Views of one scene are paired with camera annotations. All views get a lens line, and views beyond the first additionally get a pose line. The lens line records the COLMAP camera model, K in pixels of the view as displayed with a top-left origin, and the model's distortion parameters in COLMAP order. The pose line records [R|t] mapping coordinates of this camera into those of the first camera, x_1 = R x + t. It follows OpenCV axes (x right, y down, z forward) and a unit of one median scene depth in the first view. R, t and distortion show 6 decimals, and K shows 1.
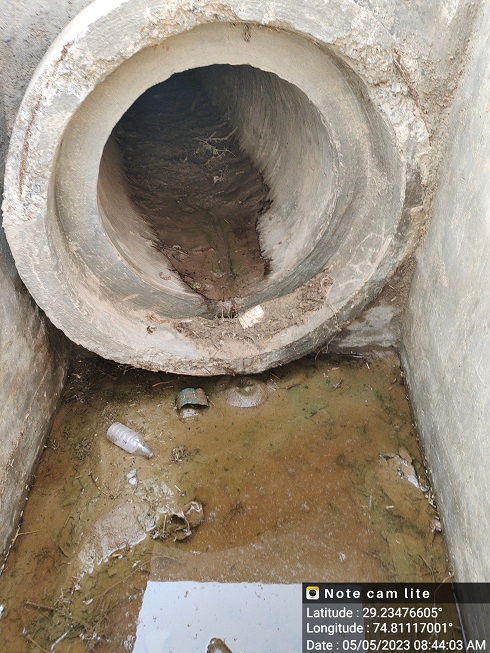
lens RADIAL K [[520.5, 0, 245.0], [0, 520.5, 326.5], [0, 0, 1]] dist [0.142551, -0.181006]
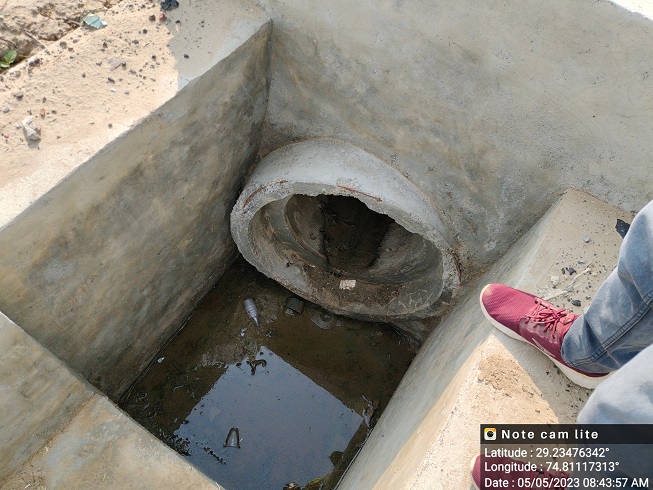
lens RADIAL K [[520.5, 0, 326.5], [0, 520.5, 245.0], [0, 0, 1]] dist [0.142551, -0.181006]
pose [[0.846587, 0.514450, -0.136500, 0.119308], [-0.445240, 0.825026, 0.347985, -0.674210], [0.291637, -0.233824, 0.927510, -0.514231]]
